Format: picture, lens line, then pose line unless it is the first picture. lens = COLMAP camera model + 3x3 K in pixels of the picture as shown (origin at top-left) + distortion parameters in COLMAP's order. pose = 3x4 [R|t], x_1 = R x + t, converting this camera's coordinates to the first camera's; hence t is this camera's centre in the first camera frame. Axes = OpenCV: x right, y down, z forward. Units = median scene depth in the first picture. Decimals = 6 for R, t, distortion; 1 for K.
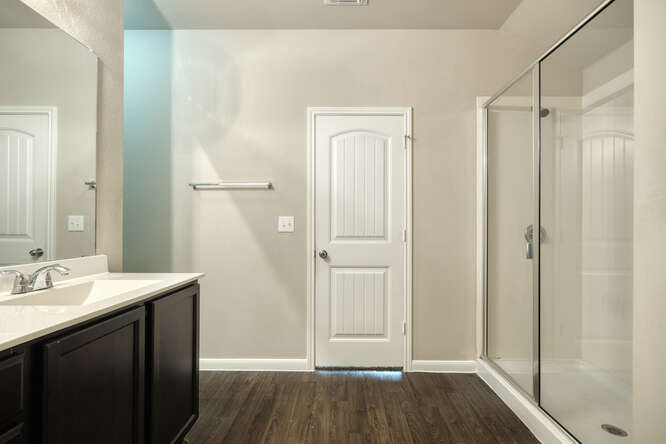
lens RADIAL K [[317.7, 0, 330.6], [0, 317.7, 225.9], [0, 0, 1]] dist [-0.001409, -0.000183]
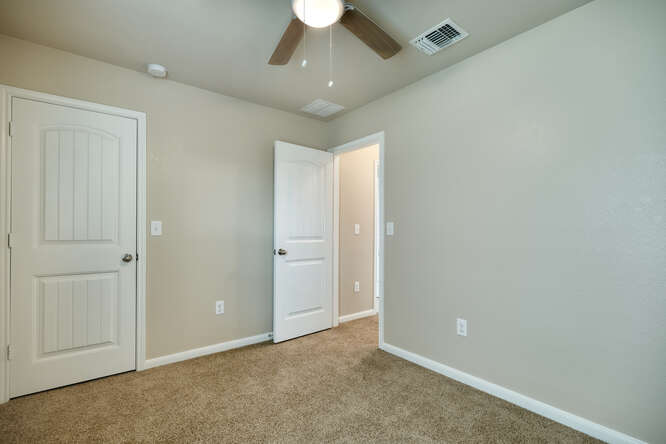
lens RADIAL K [[317.7, 0, 330.6], [0, 317.7, 225.9], [0, 0, 1]] dist [-0.001409, -0.000183]
pose [[0.778373, -0.001006, 0.627801, -0.662589], [0.007442, 0.999943, -0.007624, -0.002217], [-0.627758, 0.010607, 0.778336, -0.107656]]
